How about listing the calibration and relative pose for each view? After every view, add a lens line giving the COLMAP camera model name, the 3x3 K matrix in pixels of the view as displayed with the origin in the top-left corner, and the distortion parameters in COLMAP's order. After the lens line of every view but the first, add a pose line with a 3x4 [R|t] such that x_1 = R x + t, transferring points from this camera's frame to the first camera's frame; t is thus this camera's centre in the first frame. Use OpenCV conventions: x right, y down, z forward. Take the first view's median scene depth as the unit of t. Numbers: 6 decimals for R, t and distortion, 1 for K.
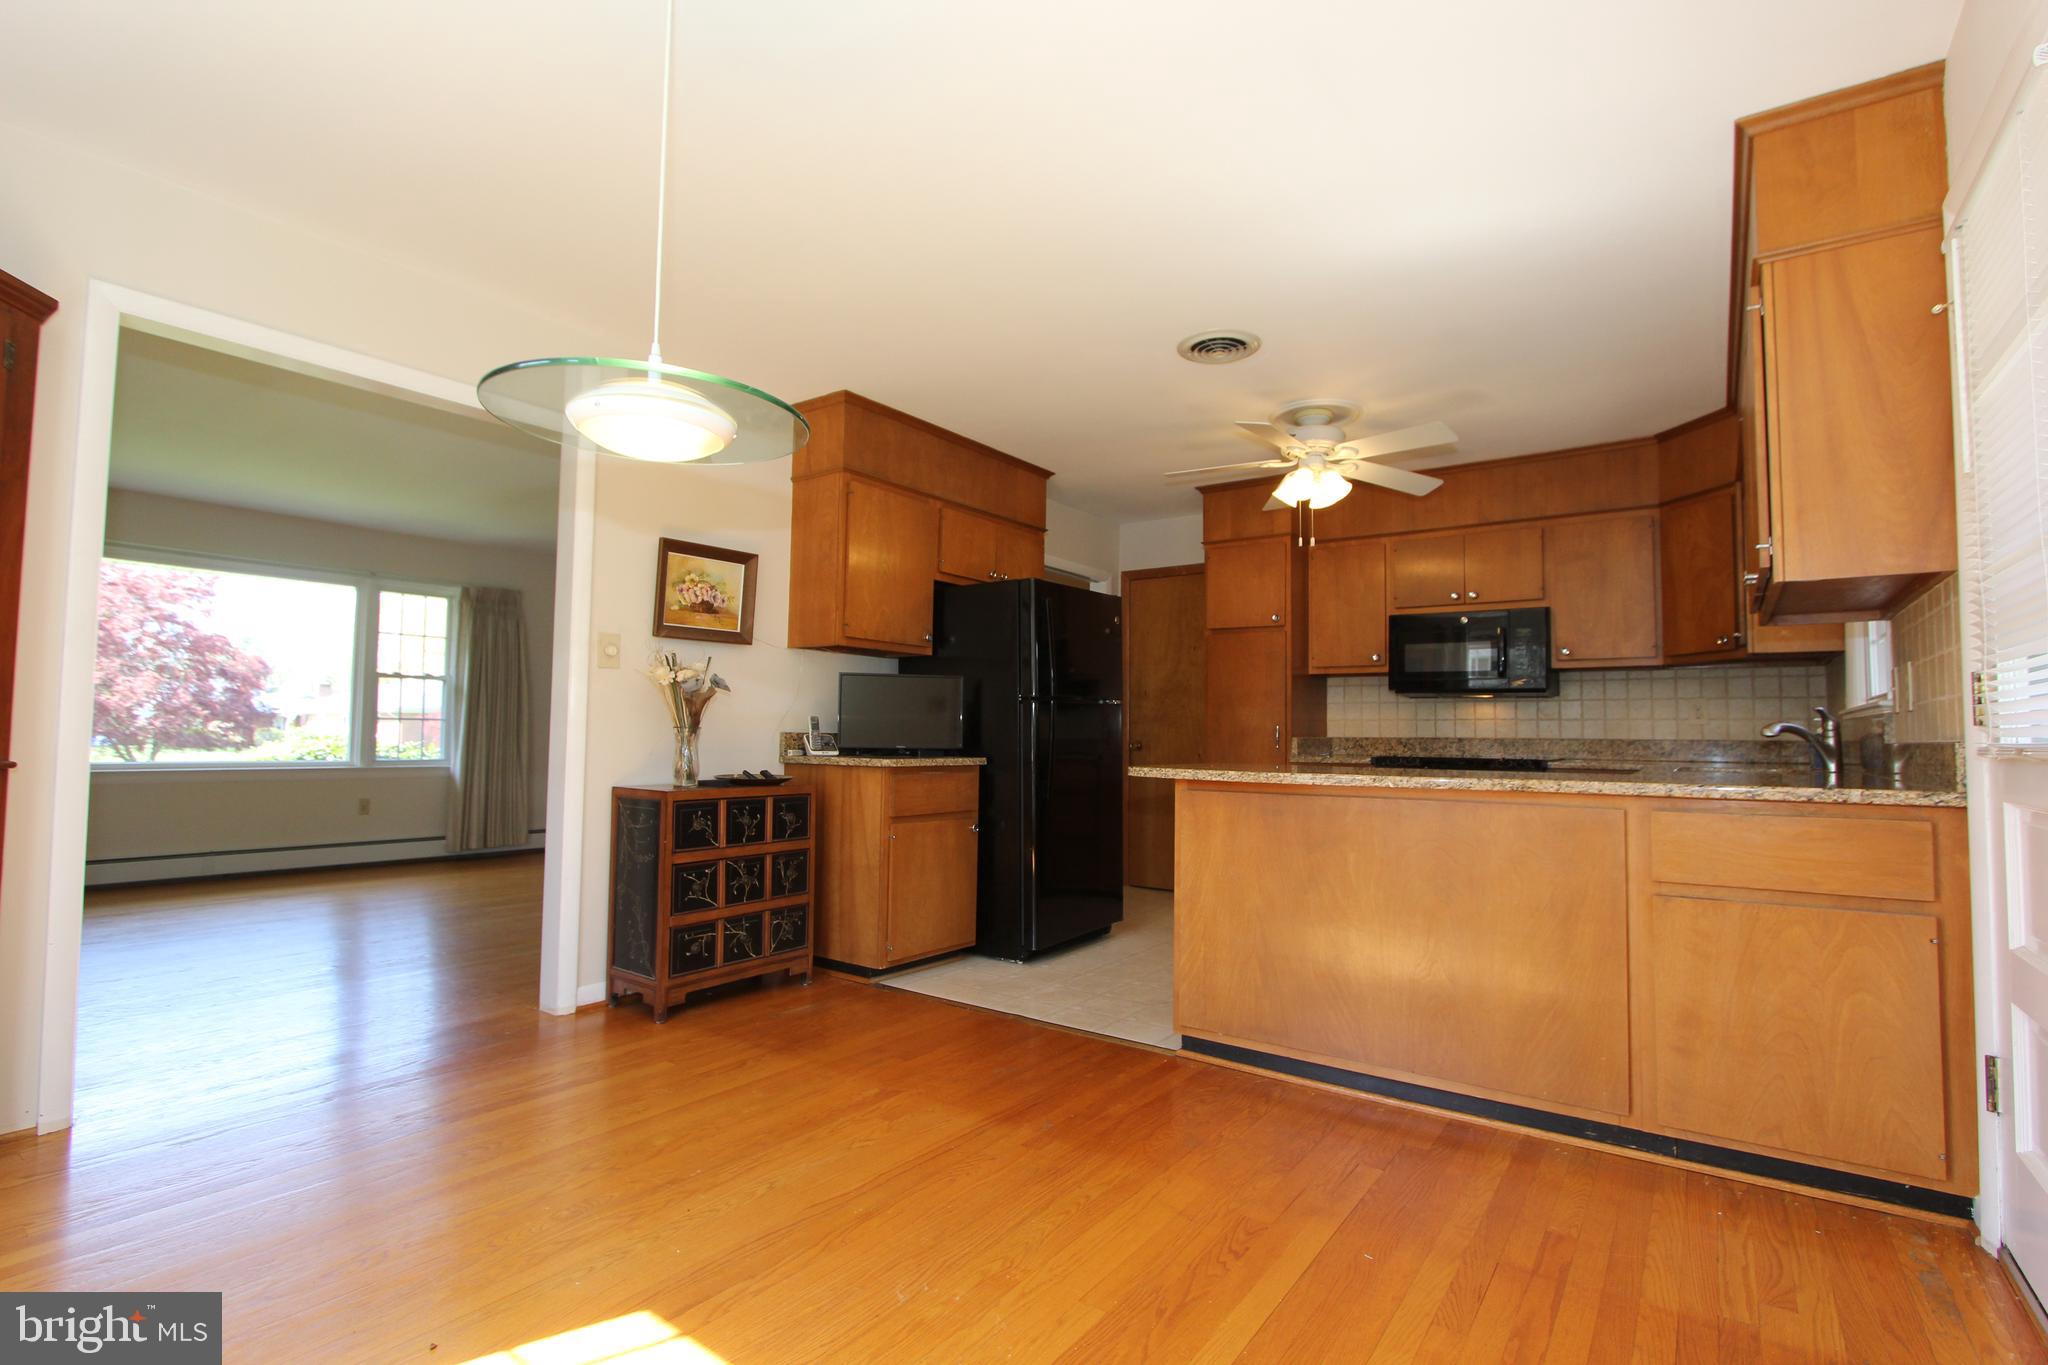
lens RADIAL K [[952.4, 0, 1026.2], [0, 952.4, 685.3], [0, 0, 1]] dist [-0.023150, 0.004933]
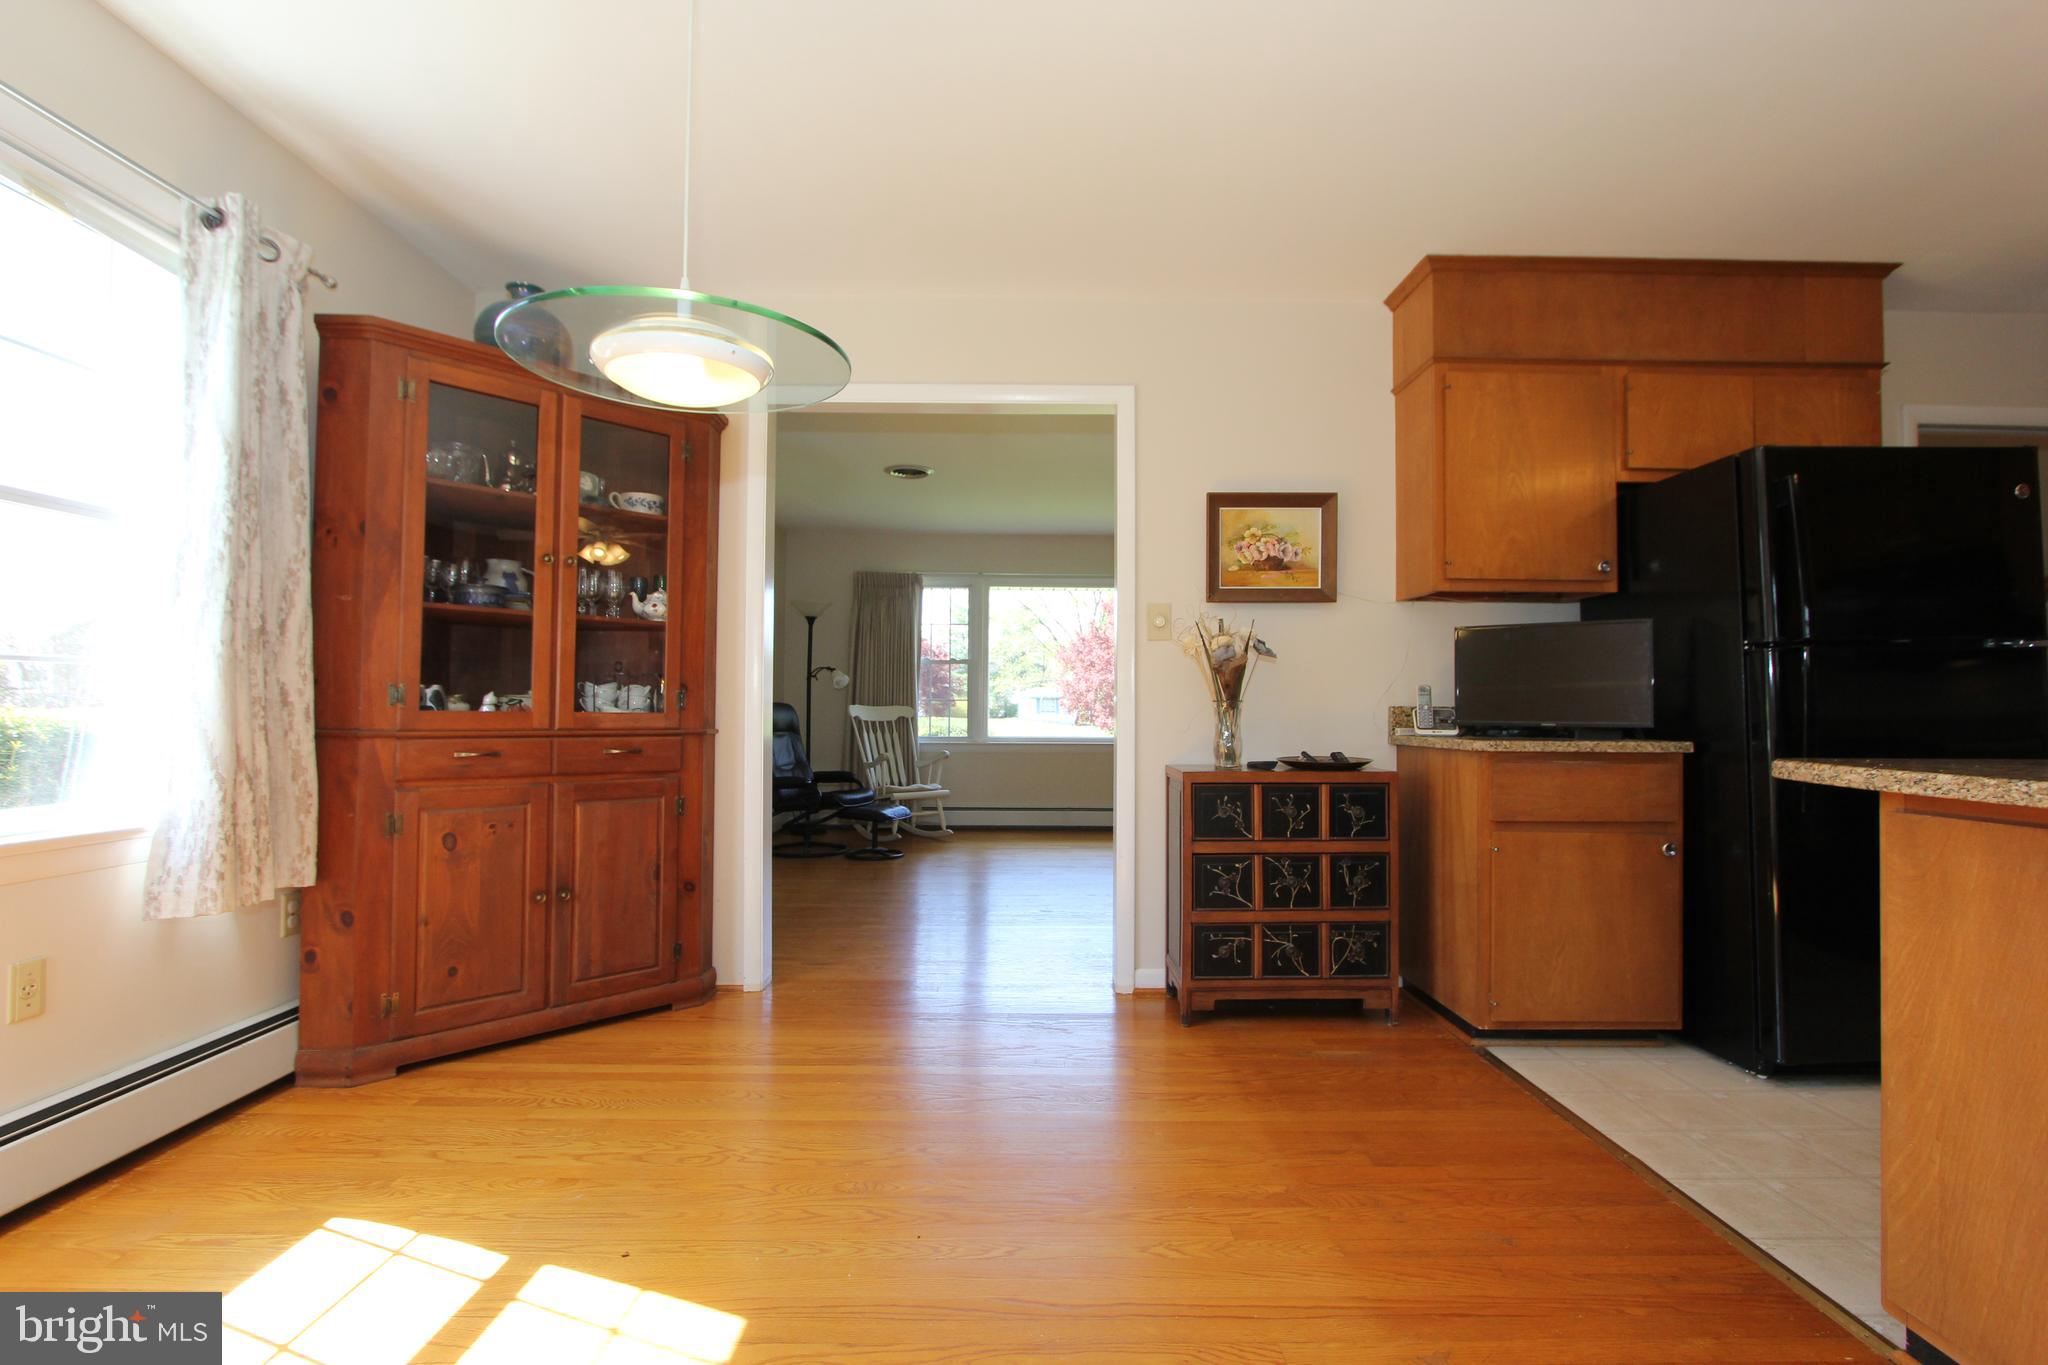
lens RADIAL K [[952.4, 0, 1026.2], [0, 952.4, 685.3], [0, 0, 1]] dist [-0.023150, 0.004933]
pose [[0.596476, -0.029885, -0.802075, 0.208023], [0.043816, 0.999029, -0.004639, 0.021795], [0.801434, -0.032377, 0.597206, 0.272184]]
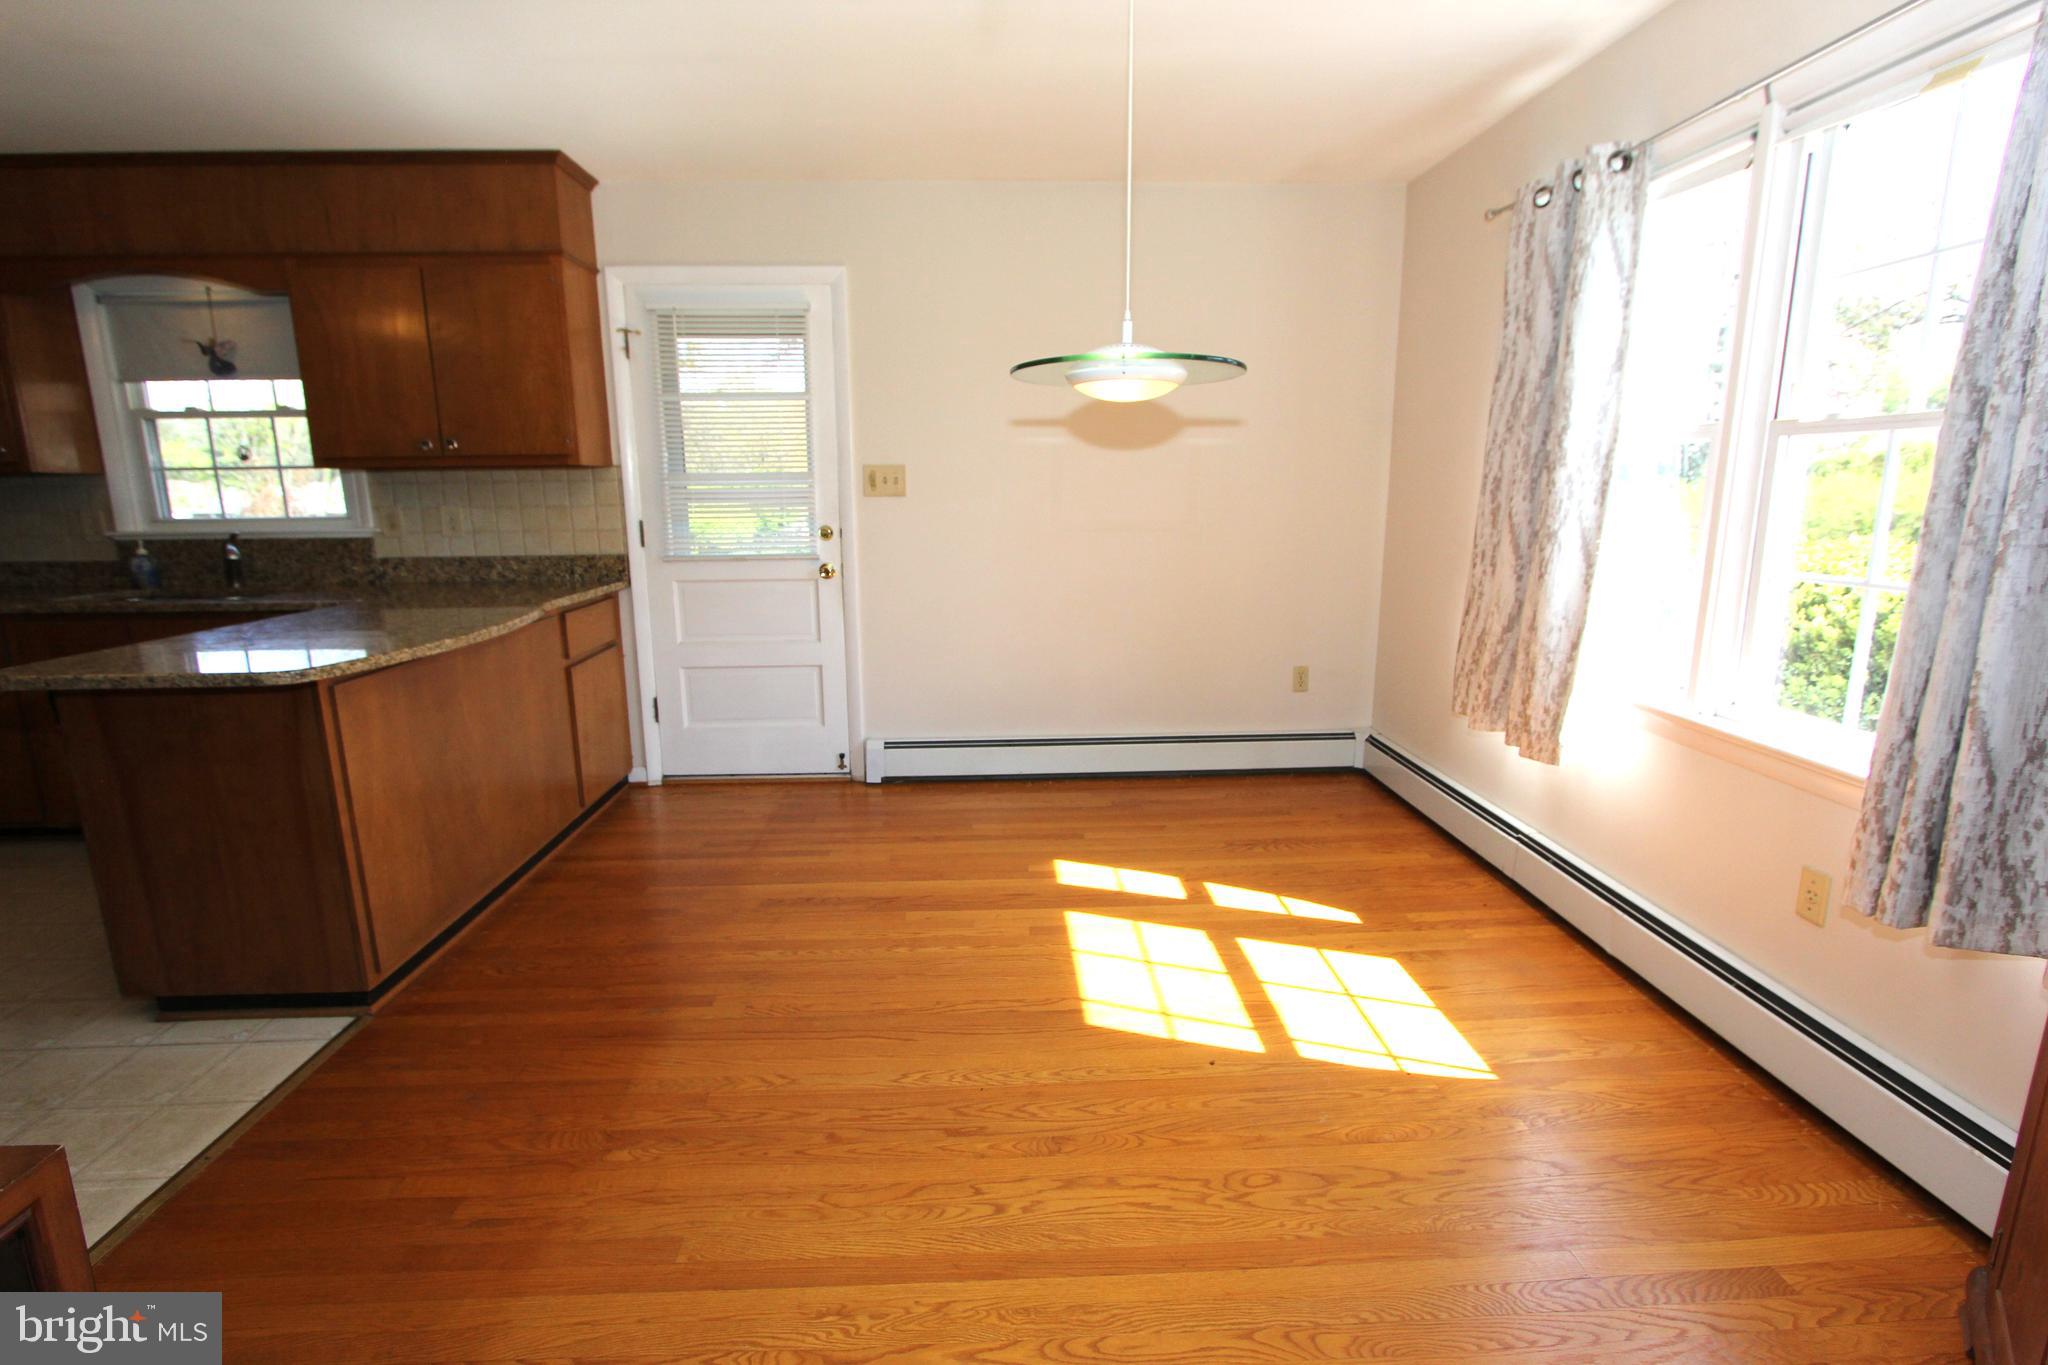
lens RADIAL K [[942.1, 0, 1018.5], [0, 942.1, 675.6], [0, 0, 1]] dist [-0.018148, 0.000788]
pose [[-0.623246, -0.161139, 0.765244, -0.525248], [-0.041330, 0.983960, 0.173534, -0.032568], [-0.780933, 0.076527, -0.619909, 0.754002]]
